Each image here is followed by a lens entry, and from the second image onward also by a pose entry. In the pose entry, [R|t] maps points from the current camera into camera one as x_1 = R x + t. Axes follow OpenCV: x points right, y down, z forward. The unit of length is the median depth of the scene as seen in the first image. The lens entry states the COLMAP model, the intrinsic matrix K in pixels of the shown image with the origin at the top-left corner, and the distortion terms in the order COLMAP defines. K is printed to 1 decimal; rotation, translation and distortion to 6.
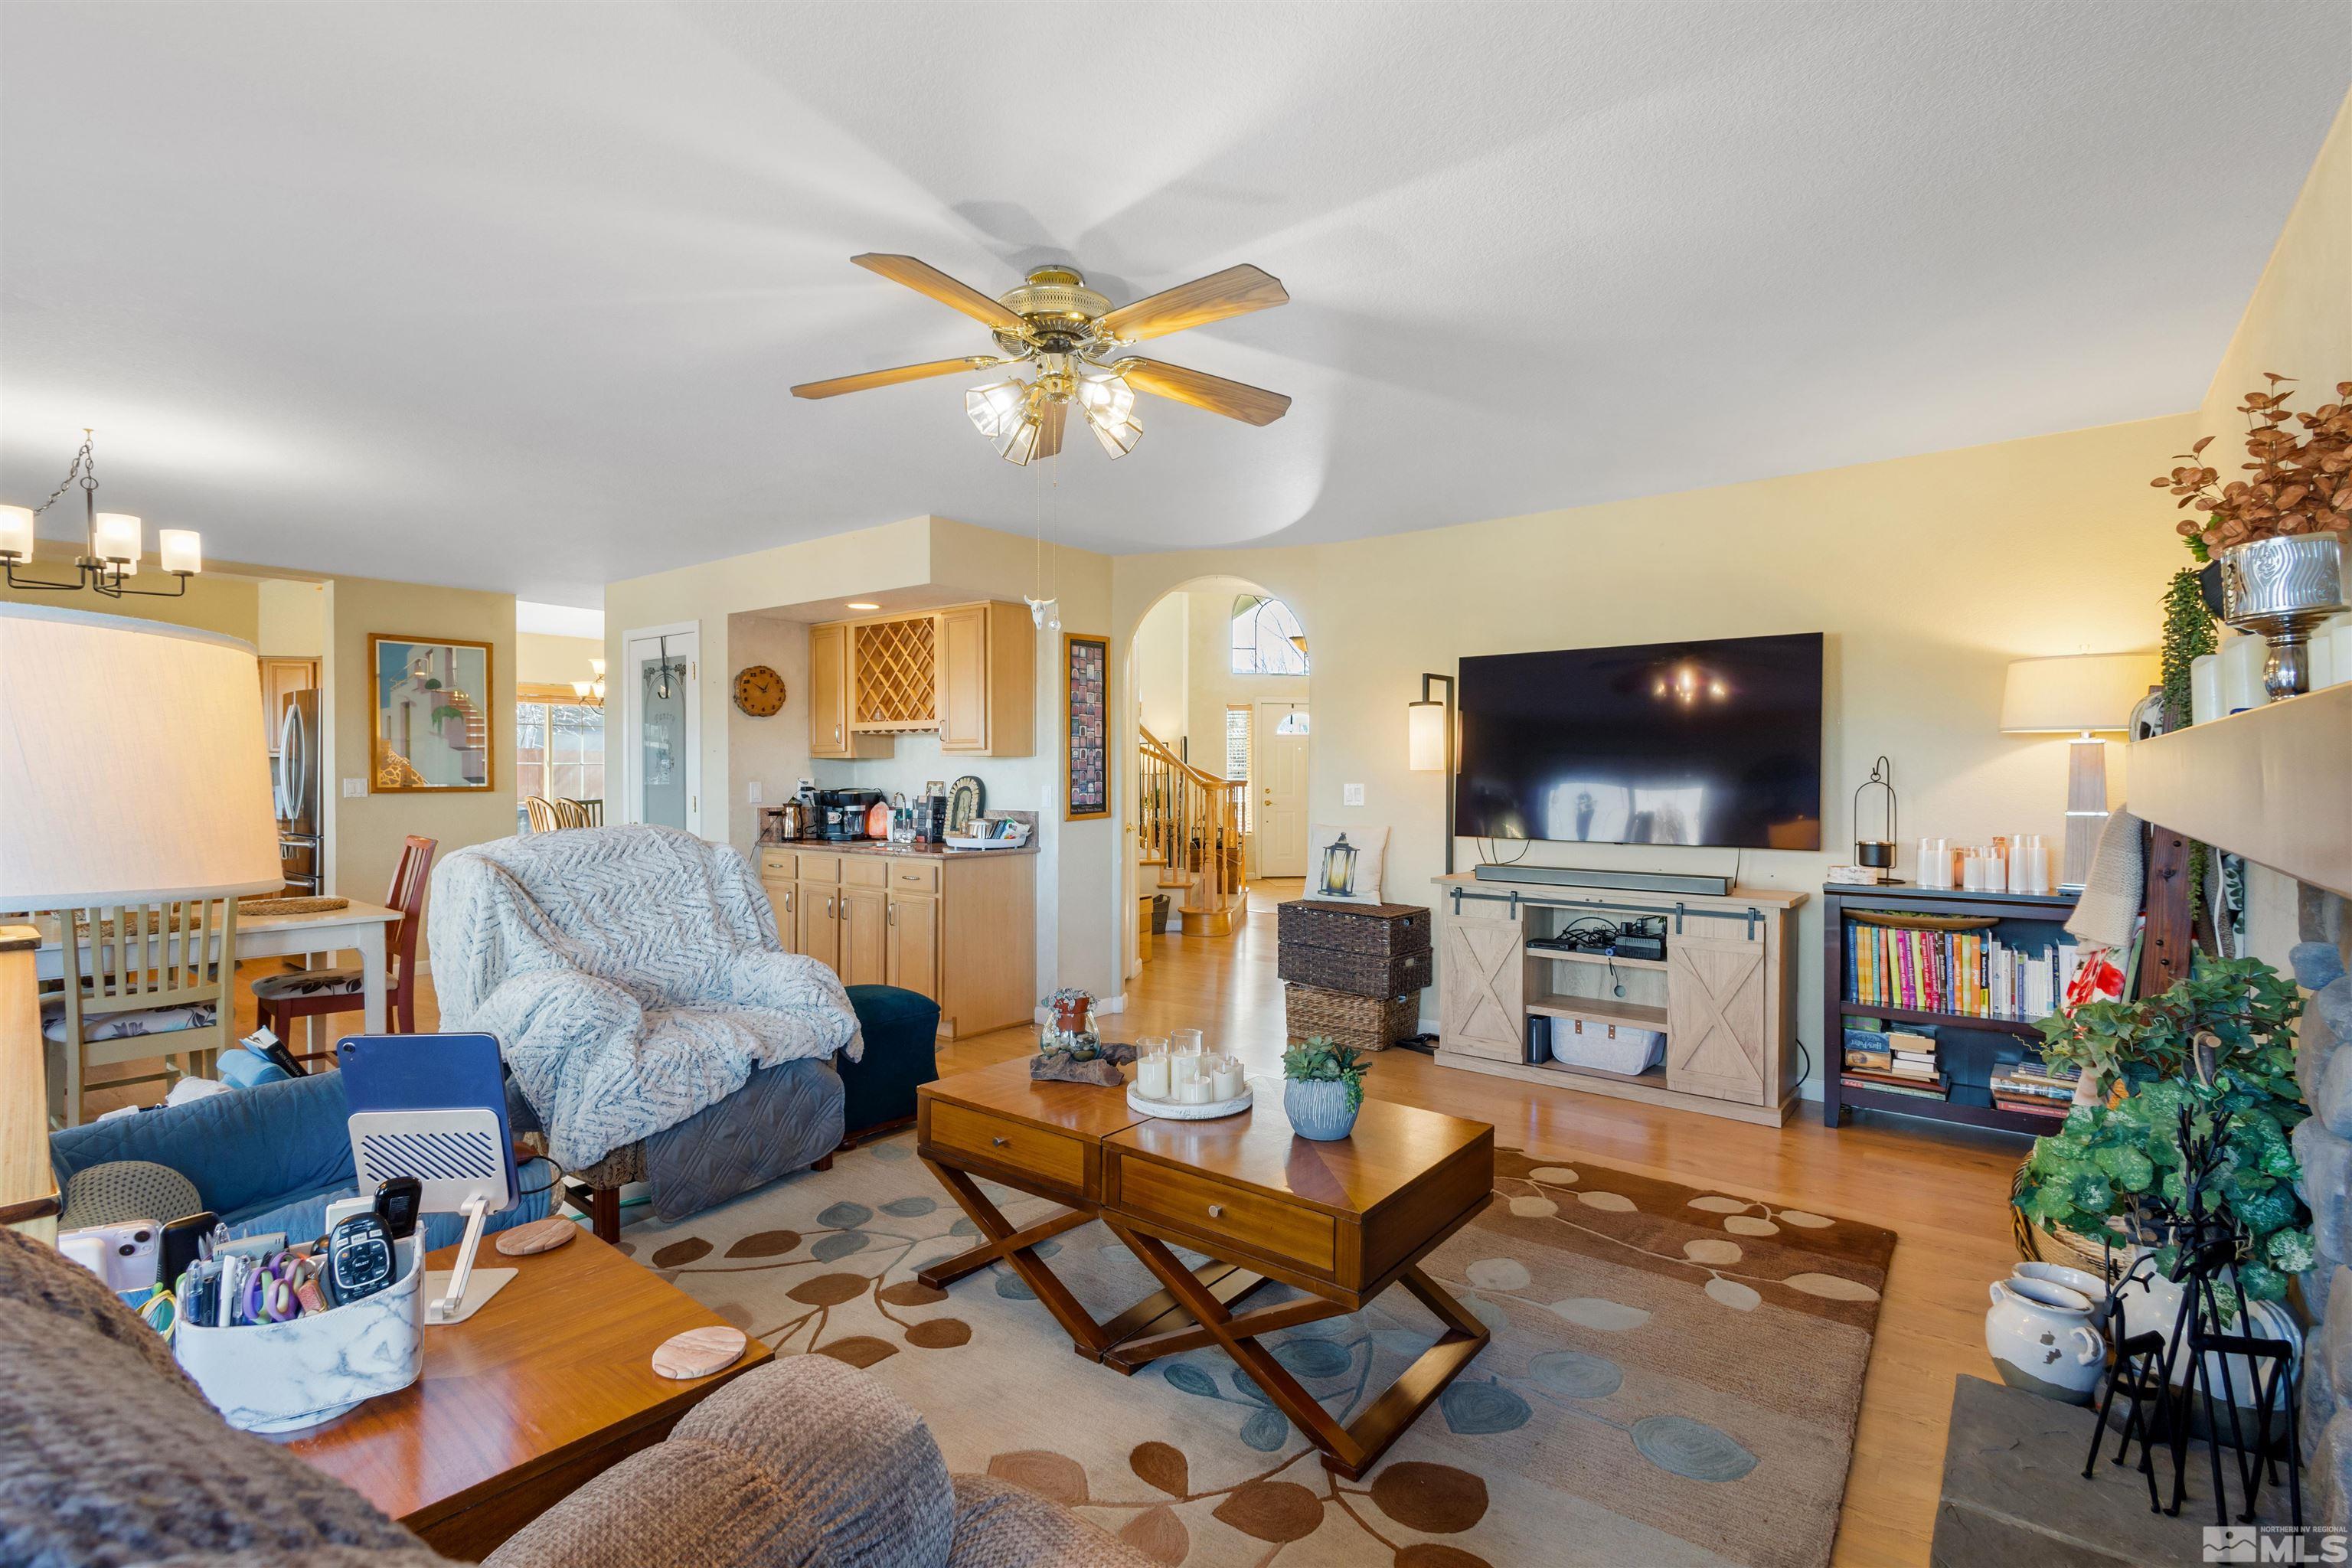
lens RADIAL K [[1084.7, 0, 1176.0], [0, 1084.7, 784.0], [0, 0, 1]] dist [0.000949, 0.000290]
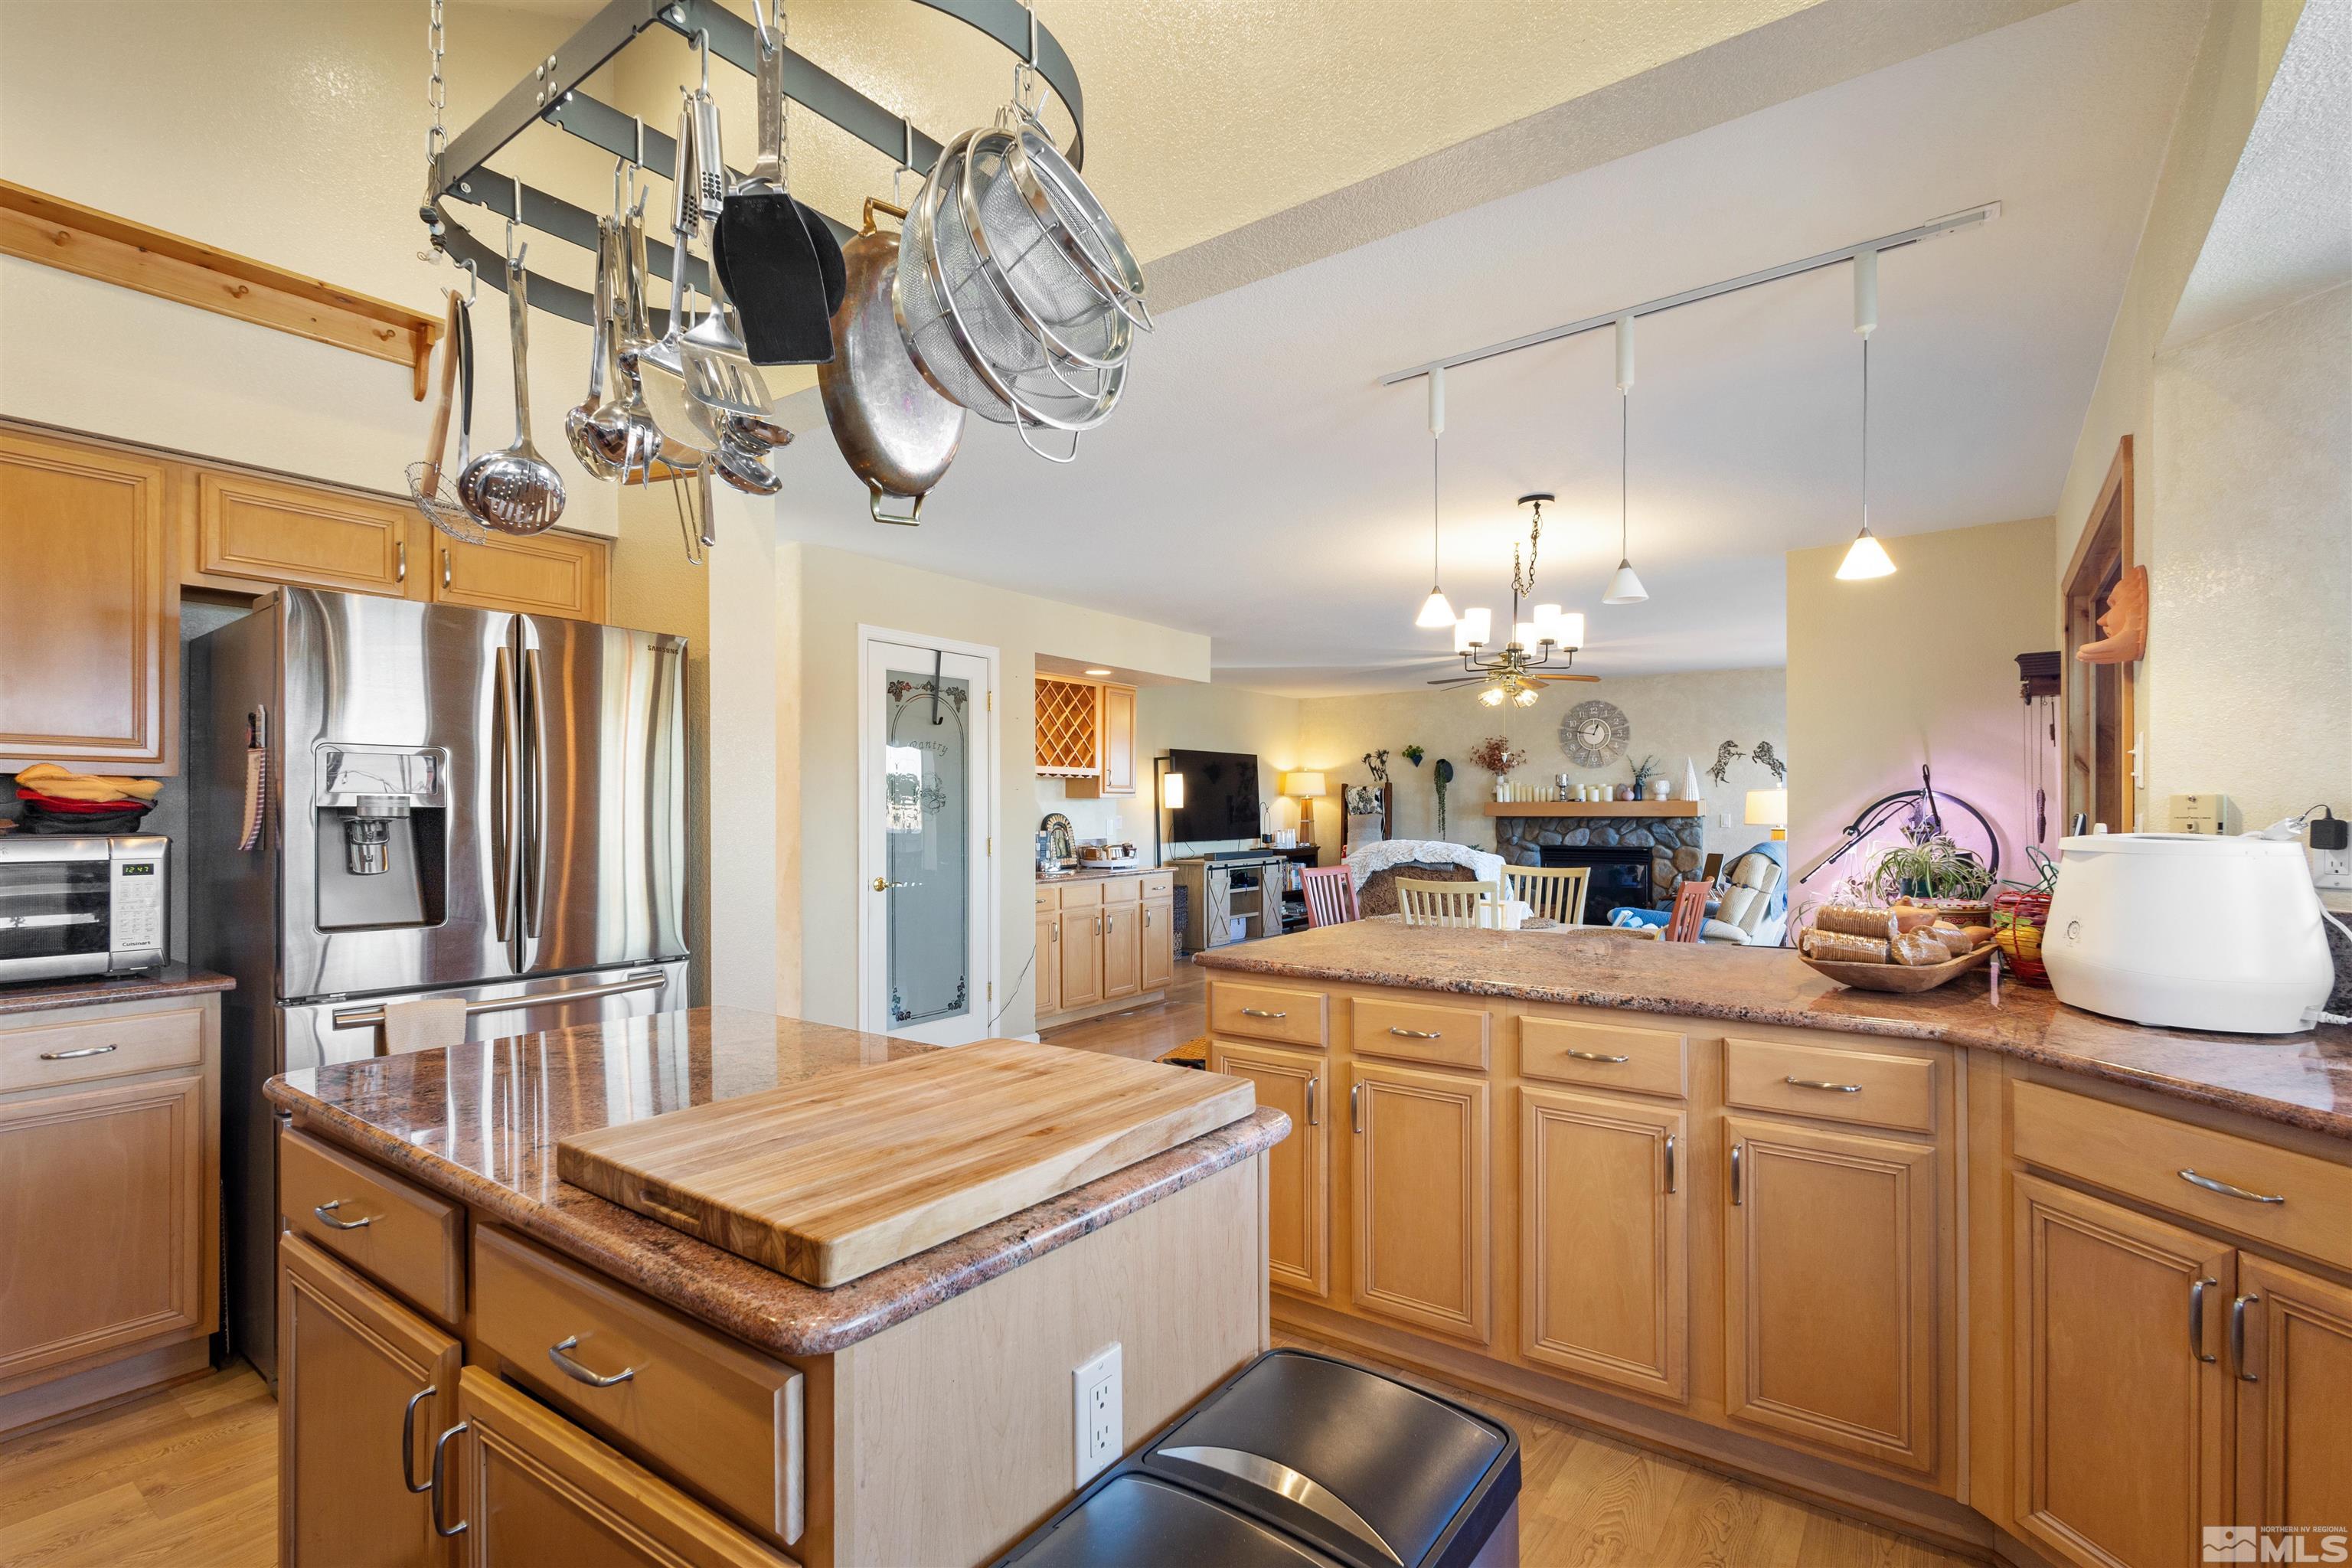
lens RADIAL K [[1084.7, 0, 1176.0], [0, 1084.7, 784.0], [0, 0, 1]] dist [0.000949, 0.000290]
pose [[-0.027781, 0.019707, 0.999420, -1.456133], [0.013040, 0.999728, -0.019350, -0.015224], [-0.999529, 0.012495, -0.028030, 0.925633]]
